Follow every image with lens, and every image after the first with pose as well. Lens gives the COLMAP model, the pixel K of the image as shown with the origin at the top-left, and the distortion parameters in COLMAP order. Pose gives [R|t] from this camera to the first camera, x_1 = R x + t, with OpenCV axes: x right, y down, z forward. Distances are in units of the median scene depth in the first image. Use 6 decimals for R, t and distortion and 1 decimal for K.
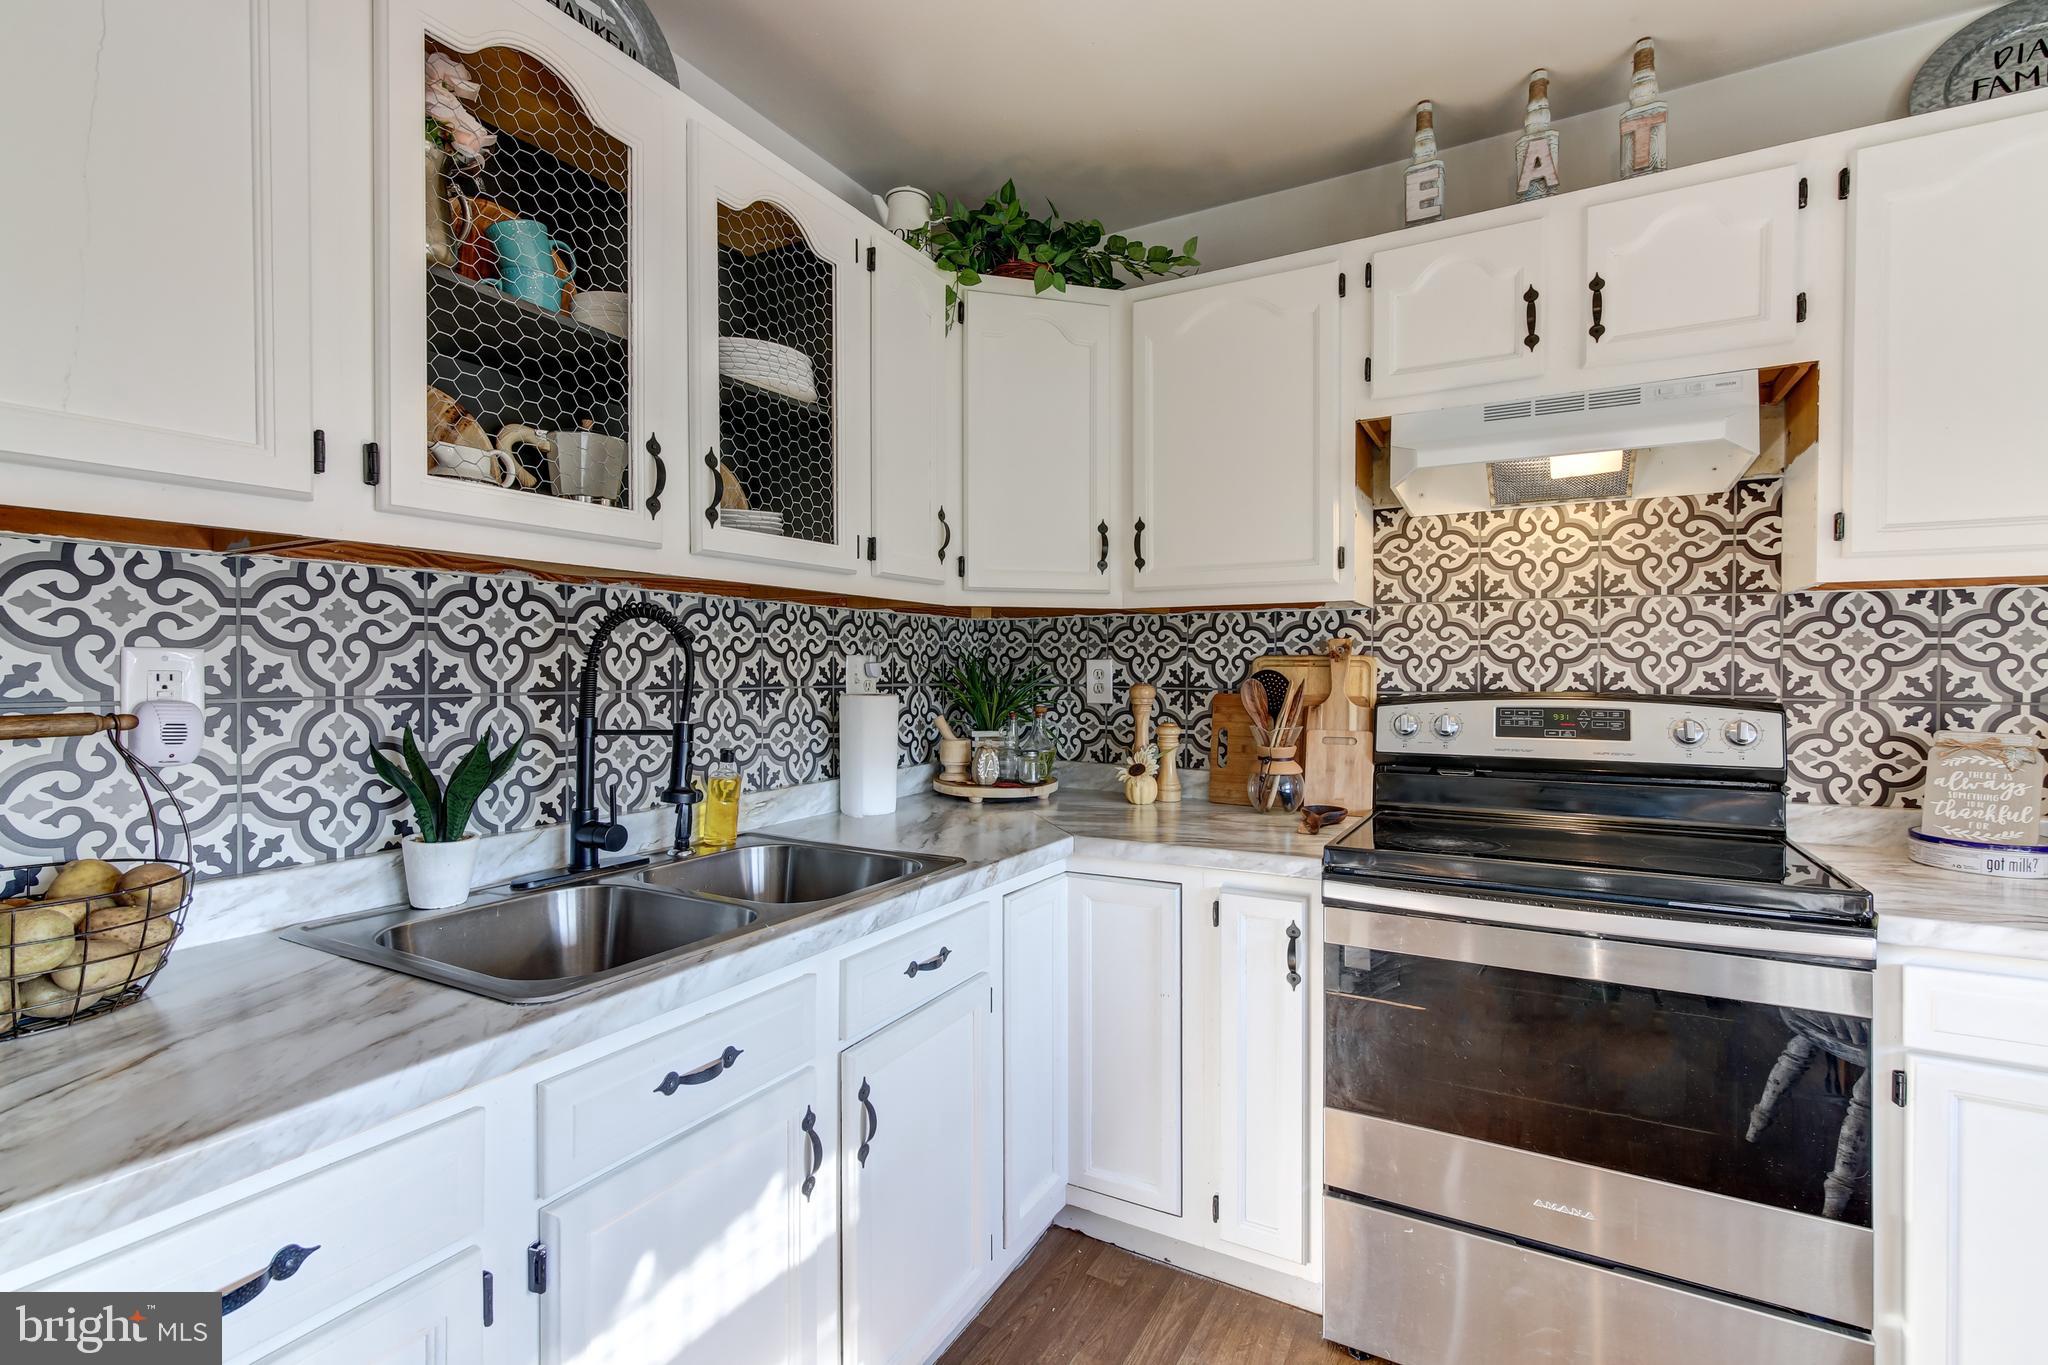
lens RADIAL K [[940.0, 0, 1024.9], [0, 940.0, 678.9], [0, 0, 1]] dist [0.002526, -0.000261]
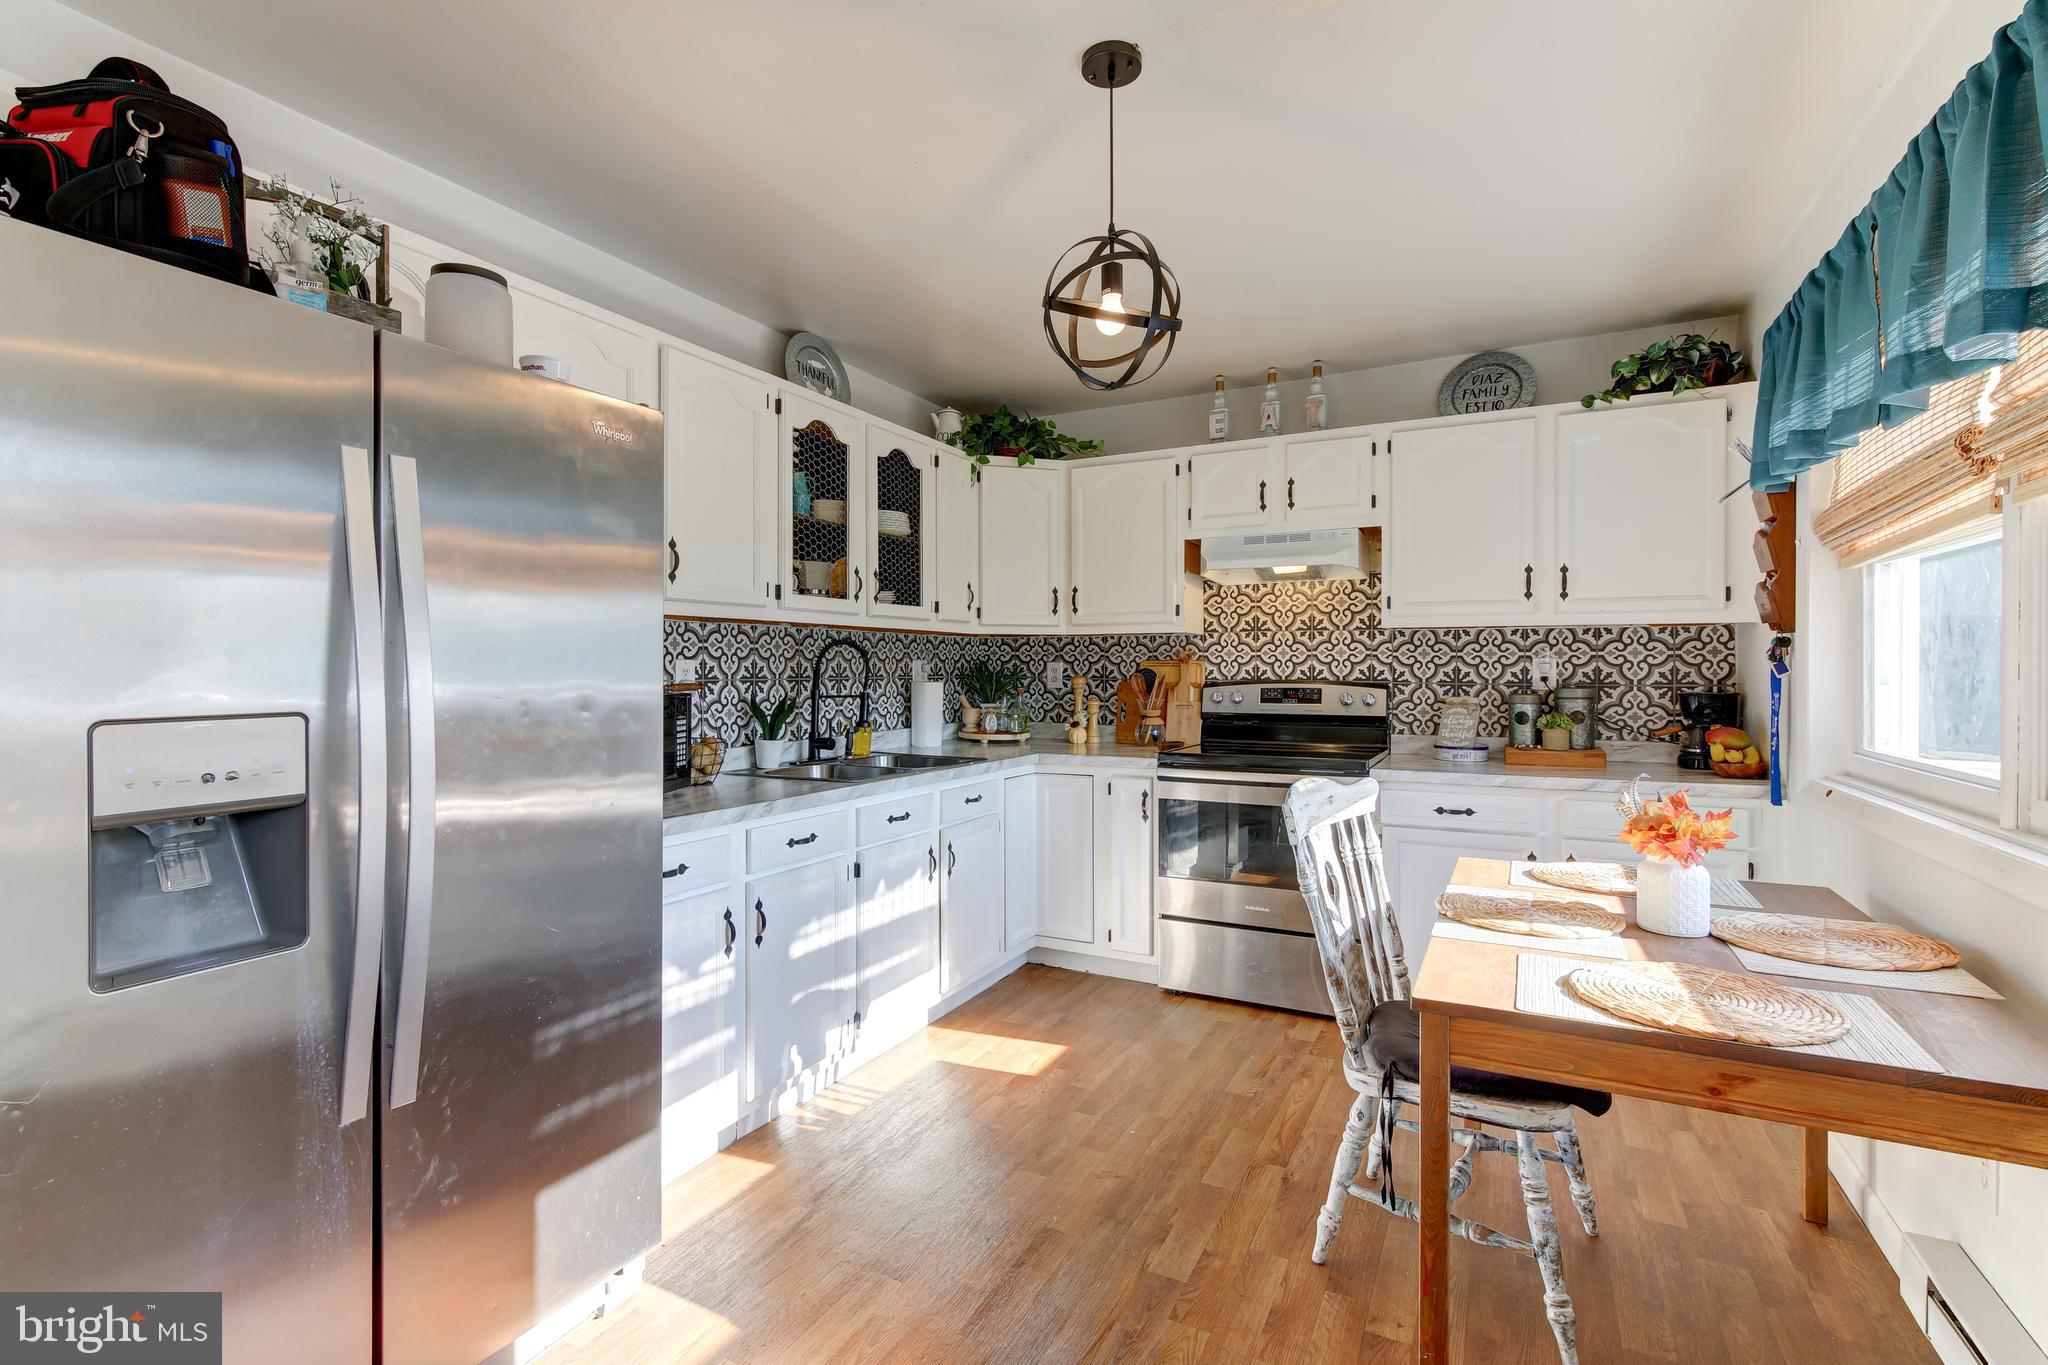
lens RADIAL K [[940.0, 0, 967.6], [0, 940.0, 671.8], [0, 0, 1]] dist [0.002526, -0.000261]
pose [[0.999592, -0.000136, -0.028564, -0.041292], [-0.000041, 0.999981, -0.006179, 0.009980], [0.028564, 0.006178, 0.999573, -0.972318]]
